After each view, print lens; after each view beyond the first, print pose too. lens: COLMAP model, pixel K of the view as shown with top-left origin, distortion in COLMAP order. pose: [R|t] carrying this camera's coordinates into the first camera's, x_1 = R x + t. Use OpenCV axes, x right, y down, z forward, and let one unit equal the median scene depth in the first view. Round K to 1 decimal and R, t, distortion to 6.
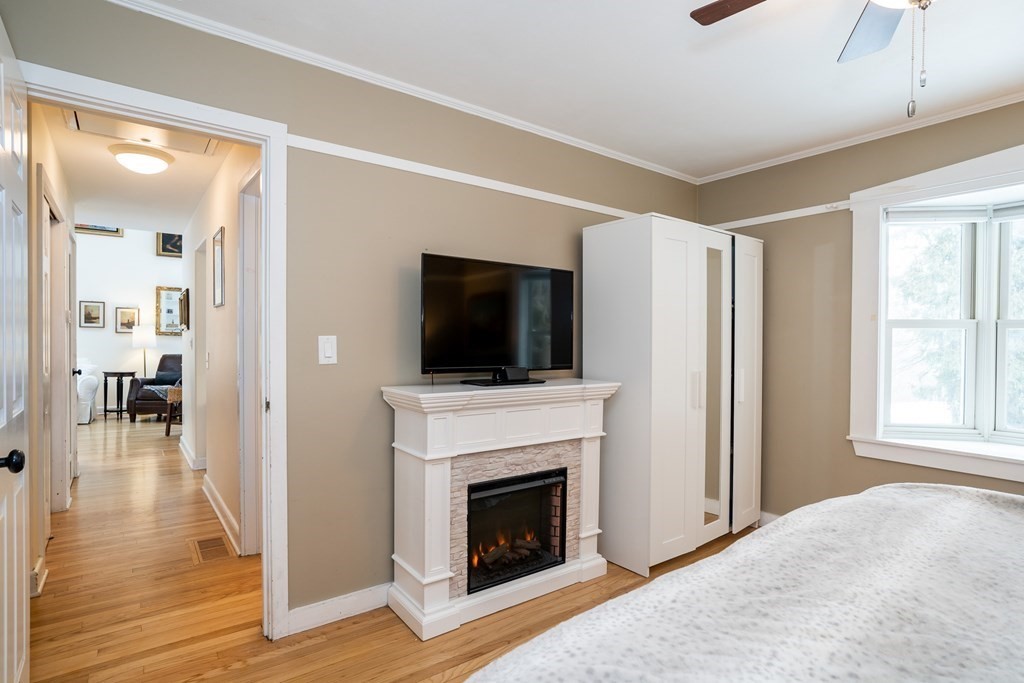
lens RADIAL K [[560.8, 0, 512.0], [0, 560.8, 341.5], [0, 0, 1]] dist [0.003219, 0.000829]
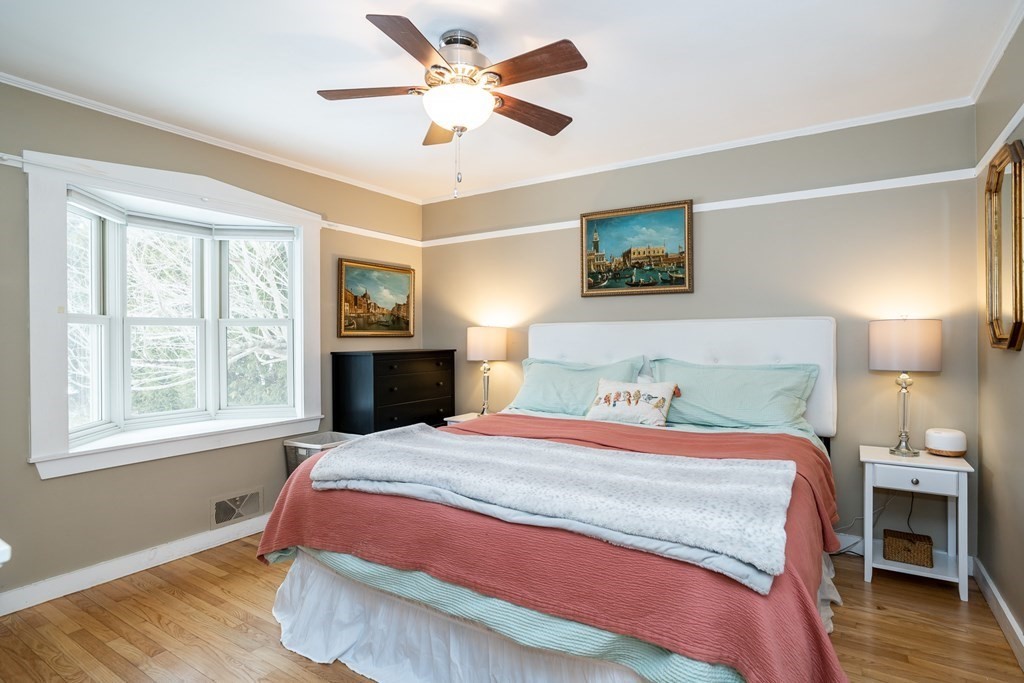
lens RADIAL K [[560.8, 0, 512.0], [0, 560.8, 341.5], [0, 0, 1]] dist [0.003219, 0.000829]
pose [[-0.338954, -0.016501, 0.940658, -0.382717], [0.007786, 0.999763, 0.020343, -0.007027], [-0.940771, 0.014220, -0.338745, 0.647903]]
